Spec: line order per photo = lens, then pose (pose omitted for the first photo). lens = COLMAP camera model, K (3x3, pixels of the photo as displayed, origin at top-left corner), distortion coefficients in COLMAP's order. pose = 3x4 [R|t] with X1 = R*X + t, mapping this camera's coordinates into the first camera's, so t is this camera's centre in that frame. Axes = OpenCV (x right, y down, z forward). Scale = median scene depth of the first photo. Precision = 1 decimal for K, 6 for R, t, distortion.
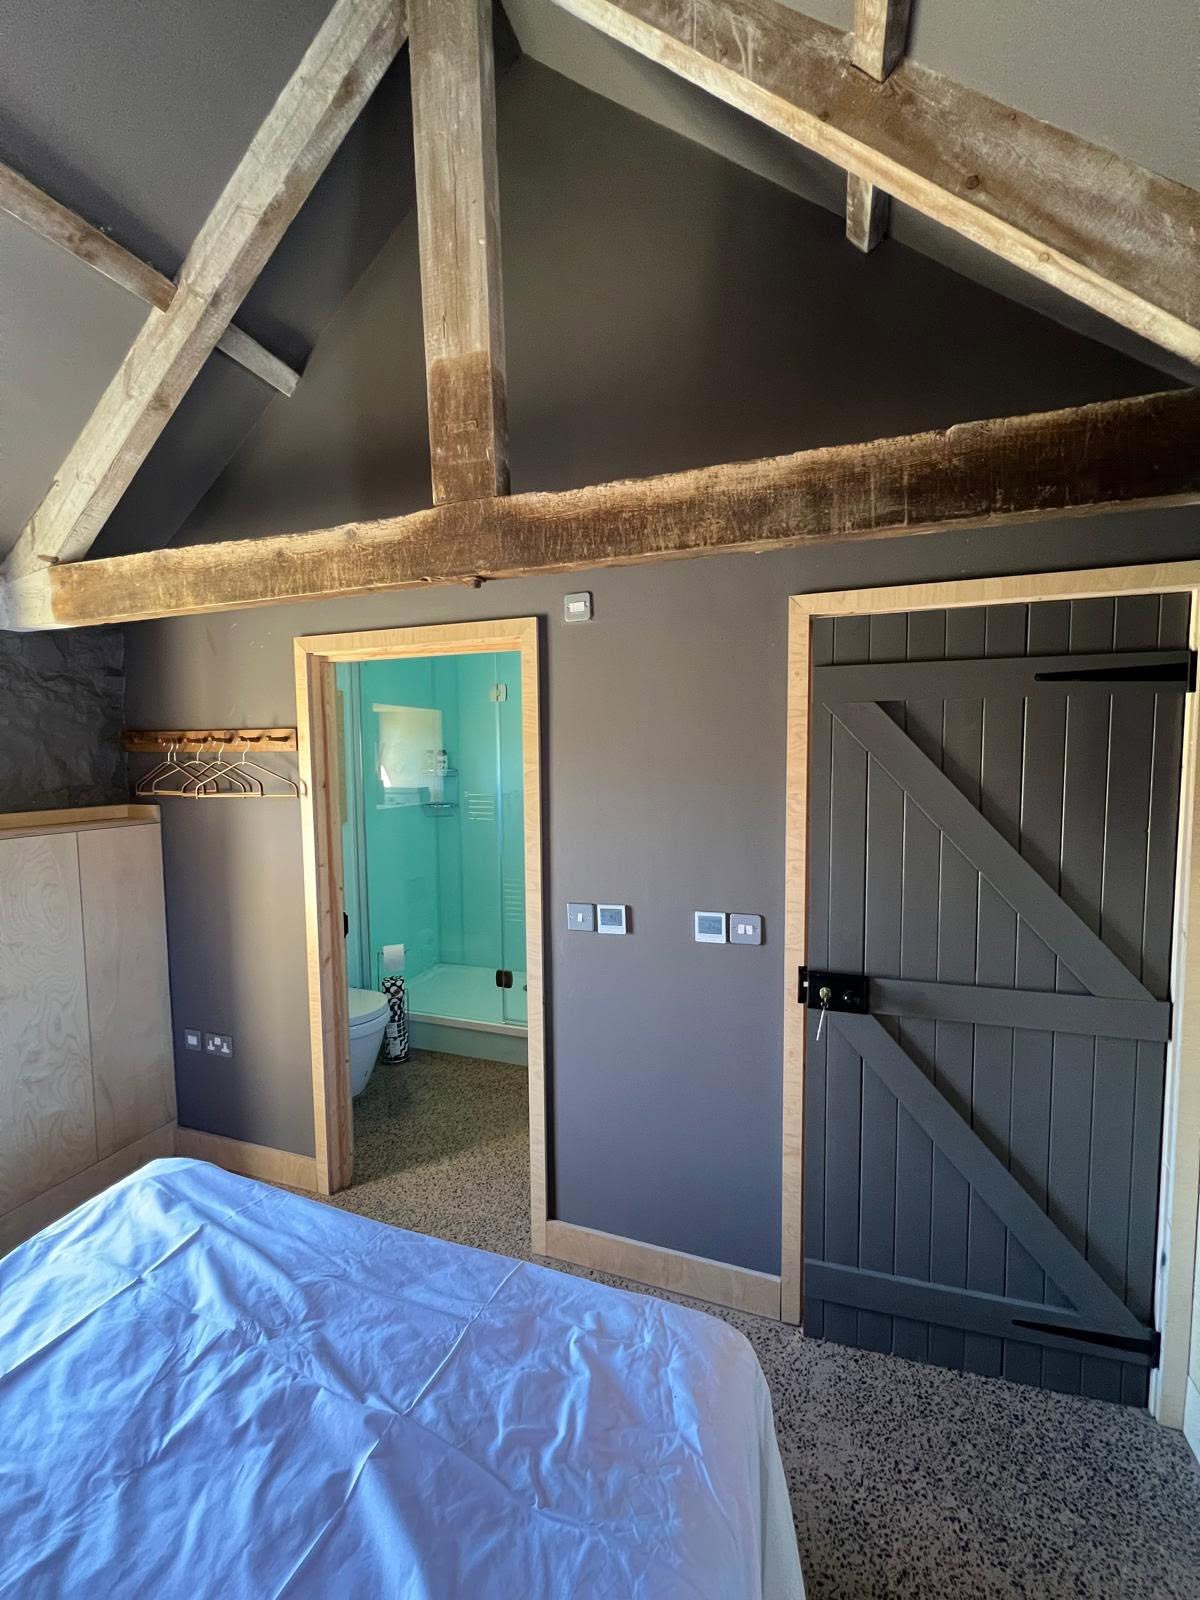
lens RADIAL K [[633.7, 0, 605.1], [0, 633.7, 799.9], [0, 0, 1]] dist [-0.001457, -0.000388]
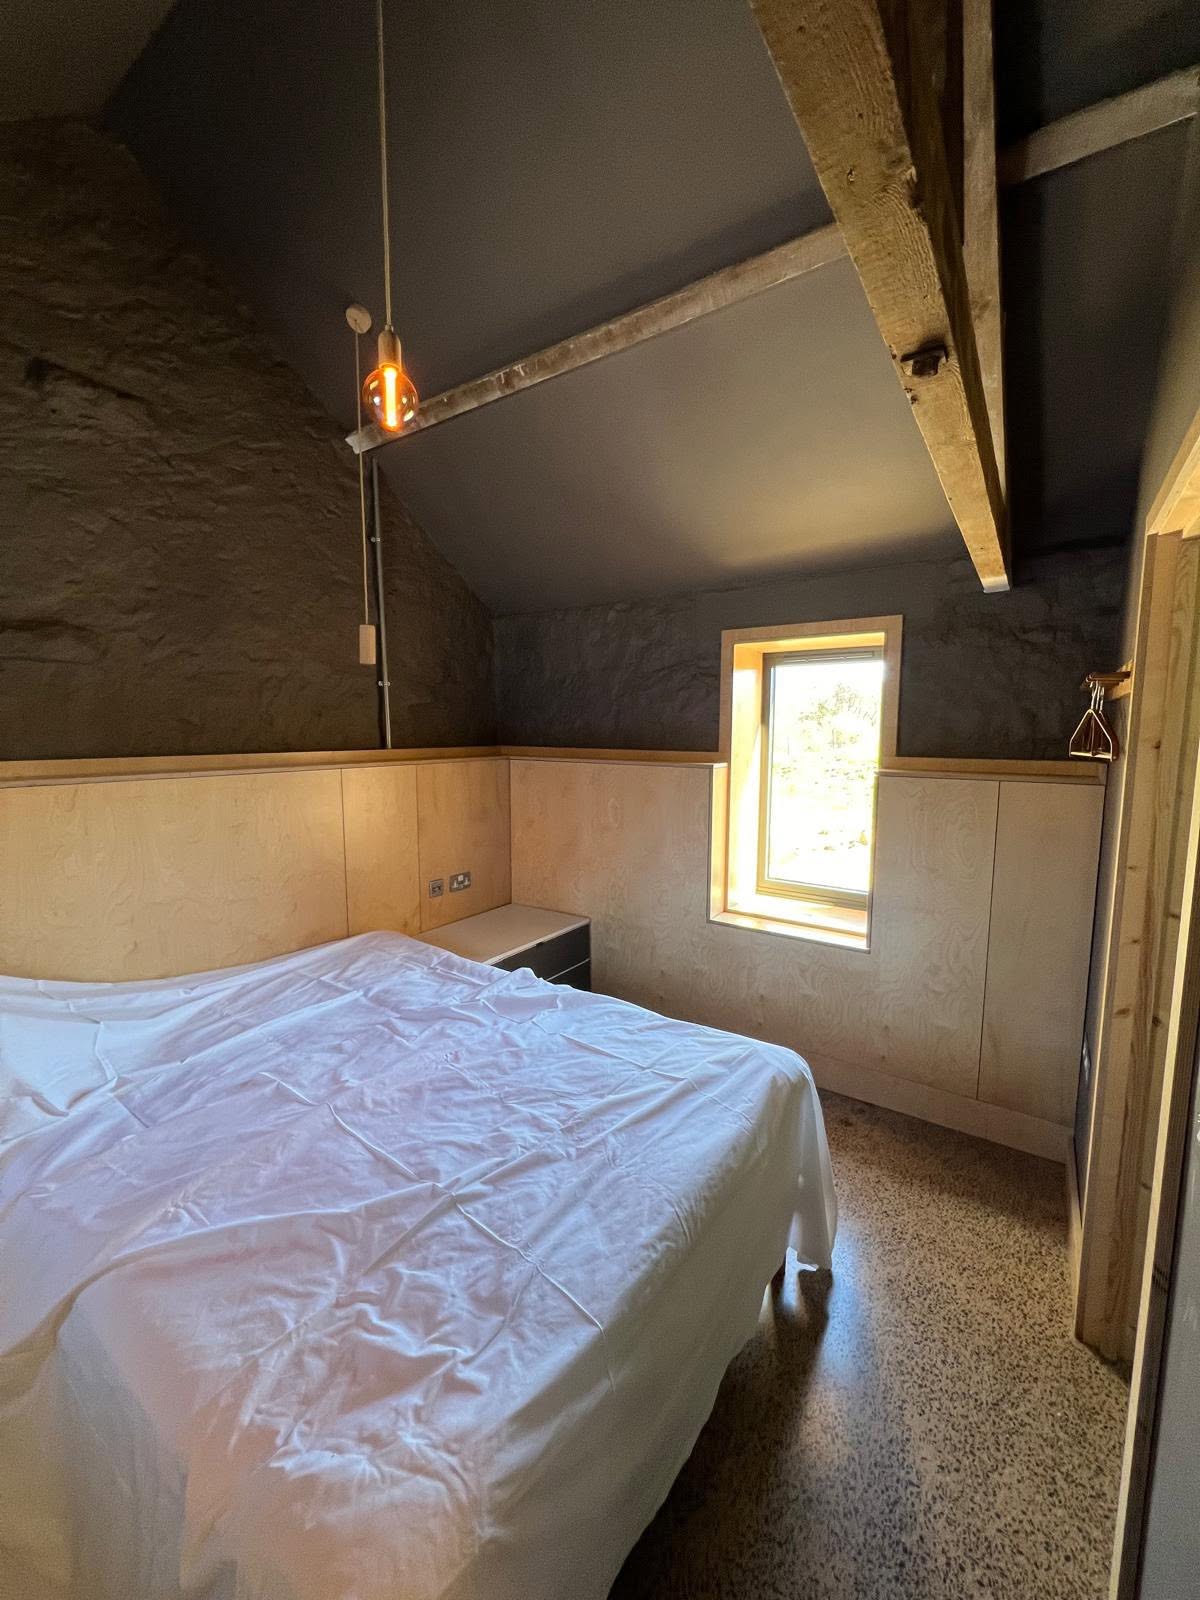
lens RADIAL K [[633.7, 0, 602.8], [0, 633.7, 795.0], [0, 0, 1]] dist [-0.001457, -0.000388]
pose [[-0.267211, 0.108593, -0.957500, 0.649931], [-0.070097, 0.988807, 0.131706, -0.036040], [0.961085, 0.102311, -0.256608, 1.335242]]
